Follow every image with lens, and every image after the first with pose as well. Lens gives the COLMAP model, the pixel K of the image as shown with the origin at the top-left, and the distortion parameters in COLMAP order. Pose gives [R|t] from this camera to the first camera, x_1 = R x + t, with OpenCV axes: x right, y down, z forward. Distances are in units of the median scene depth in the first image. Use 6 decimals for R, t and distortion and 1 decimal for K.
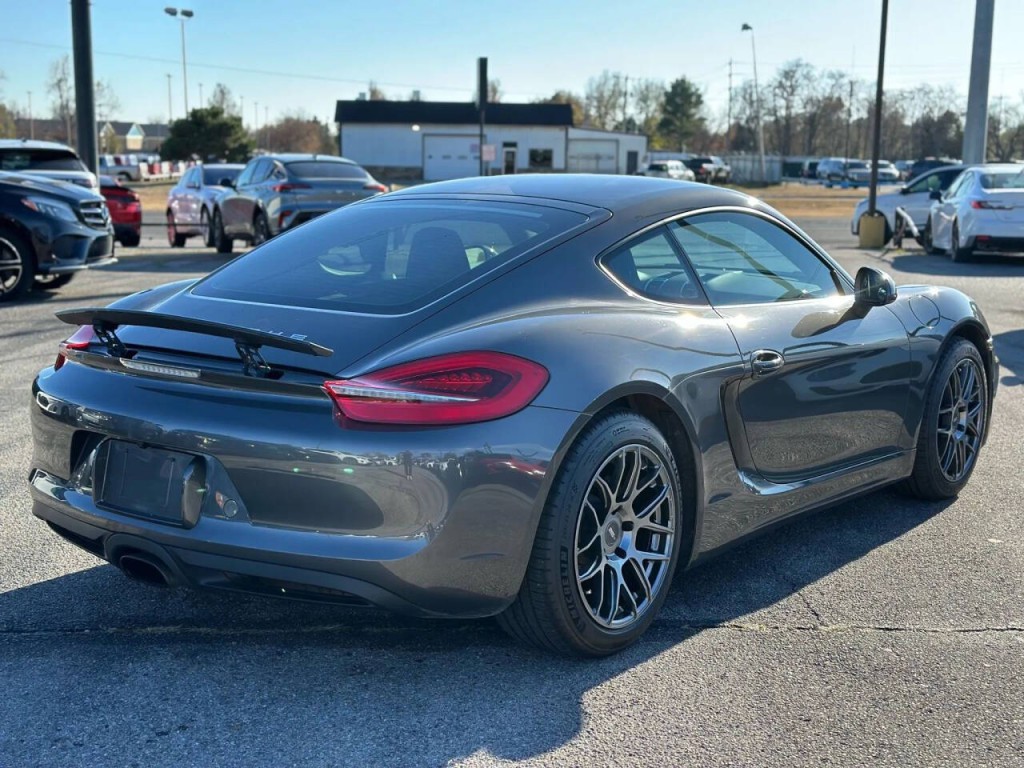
lens RADIAL K [[1435.5, 0, 524.1], [0, 1435.5, 412.7], [0, 0, 1]] dist [0.115198, 0.000000]
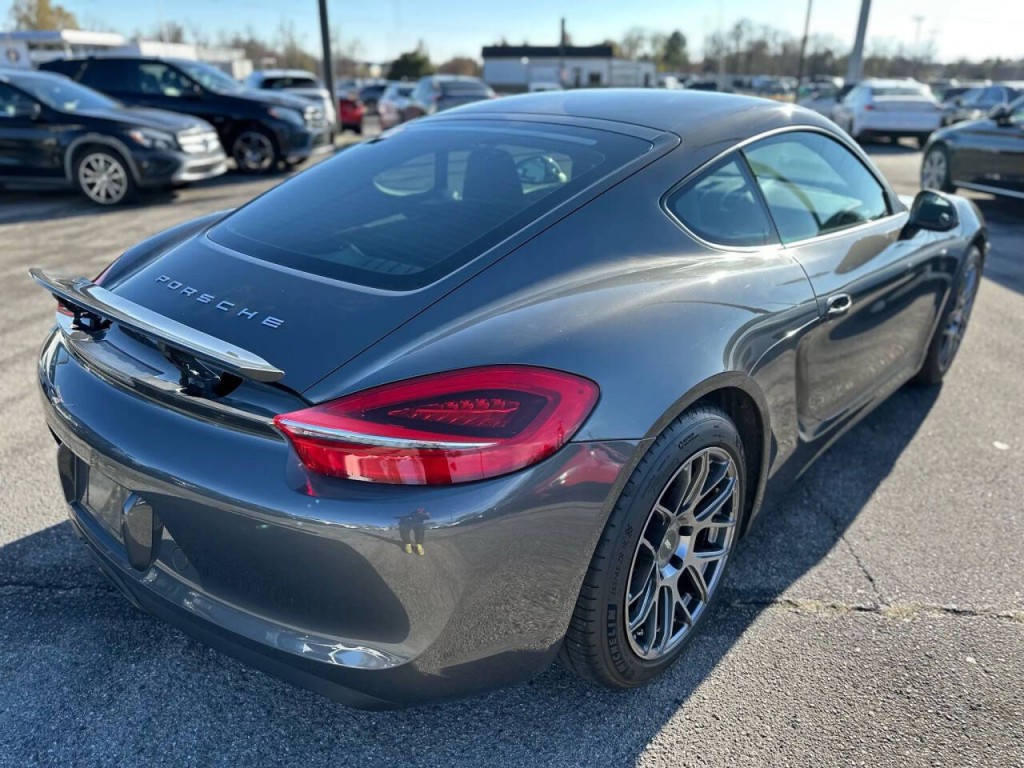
lens RADIAL K [[737.9, 0, 518.0], [0, 737.9, 391.4], [0, 0, 1]] dist [0.003522, -0.007034]
pose [[0.996413, 0.024464, -0.081013, 0.003970], [-0.005687, 0.974498, 0.224323, -0.065329], [0.084435, -0.223058, 0.971142, 0.384191]]
